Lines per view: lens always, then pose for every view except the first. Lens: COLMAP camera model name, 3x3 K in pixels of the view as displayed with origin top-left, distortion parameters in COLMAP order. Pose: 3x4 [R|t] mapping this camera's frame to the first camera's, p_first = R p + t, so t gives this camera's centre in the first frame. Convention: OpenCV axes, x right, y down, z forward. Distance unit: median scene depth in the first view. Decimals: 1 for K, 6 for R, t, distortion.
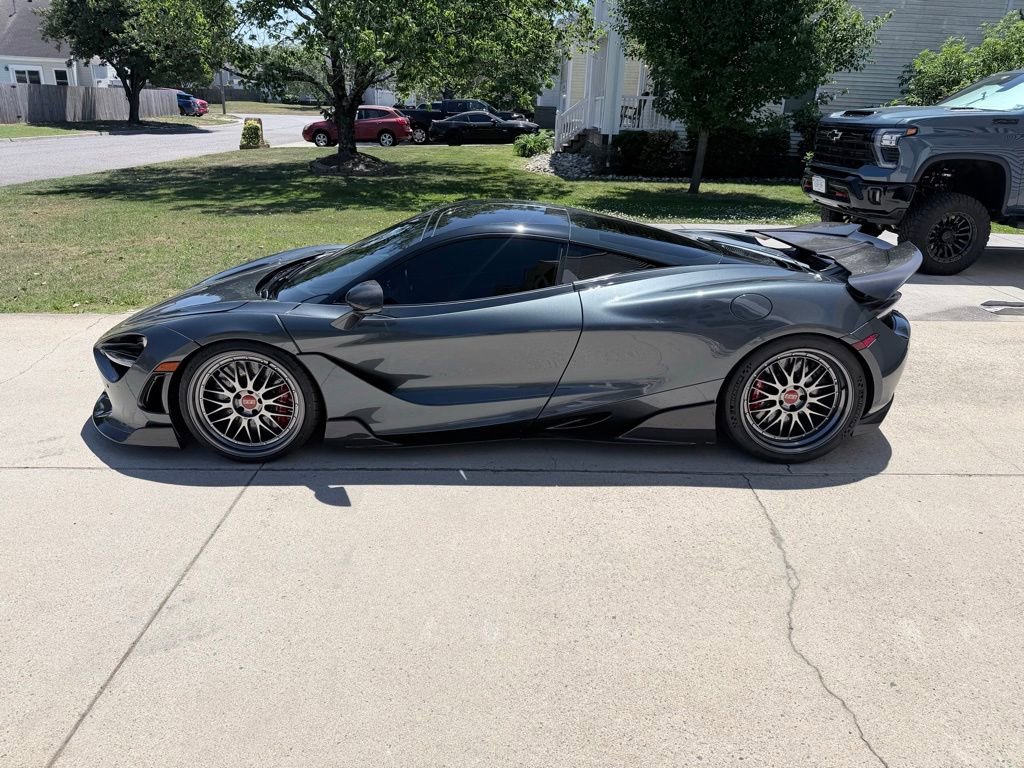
lens RADIAL K [[706.7, 0, 512.0], [0, 706.7, 384.0], [0, 0, 1]] dist [0.000804, -0.002056]
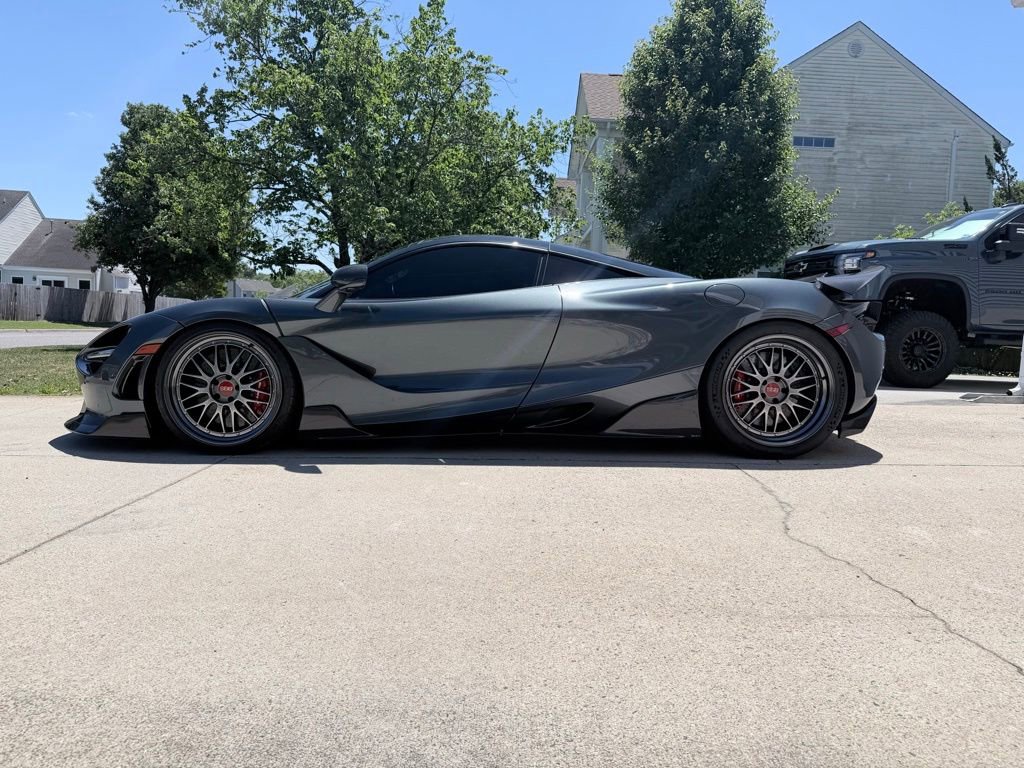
lens RADIAL K [[706.3, 0, 512.0], [0, 706.3, 384.0], [0, 0, 1]] dist [0.002973, -0.000782]
pose [[0.999938, 0.003777, 0.010432, 0.016957], [-0.000861, 0.963846, -0.266459, 0.279698], [-0.011061, 0.266434, 0.963790, 0.041848]]
